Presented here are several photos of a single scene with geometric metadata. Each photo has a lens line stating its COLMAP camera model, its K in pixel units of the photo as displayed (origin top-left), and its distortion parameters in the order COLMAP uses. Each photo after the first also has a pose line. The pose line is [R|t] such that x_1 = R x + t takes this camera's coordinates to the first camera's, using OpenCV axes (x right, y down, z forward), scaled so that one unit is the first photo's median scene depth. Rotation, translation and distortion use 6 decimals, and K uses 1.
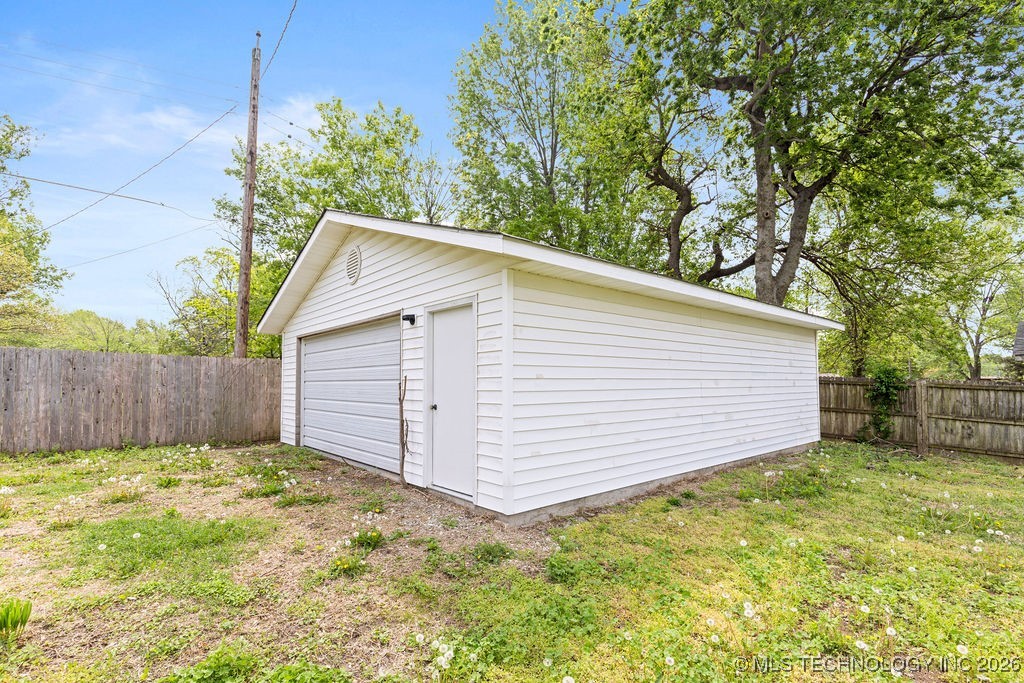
lens RADIAL K [[465.3, 0, 512.0], [0, 465.3, 341.5], [0, 0, 1]] dist [0.004931, -0.000074]
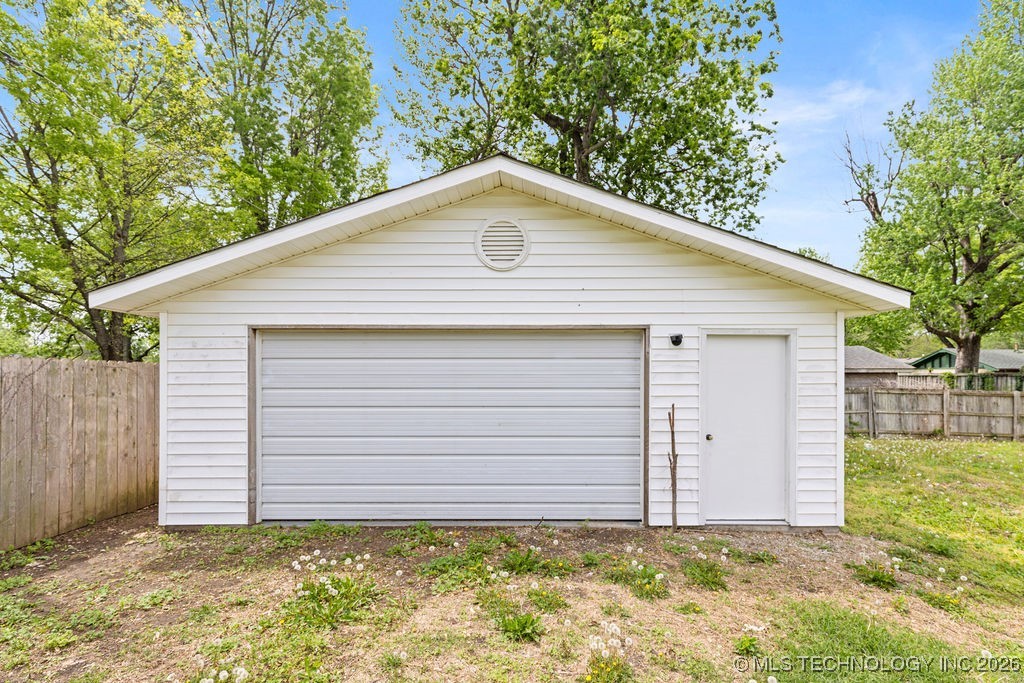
lens RADIAL K [[470.6, 0, 542.1], [0, 470.6, 376.2], [0, 0, 1]] dist [0.001058, -0.000083]
pose [[0.655333, 0.008589, 0.755292, -1.046014], [-0.071279, 0.996176, 0.050518, -0.005103], [-0.751970, -0.086943, 0.653439, 0.620046]]
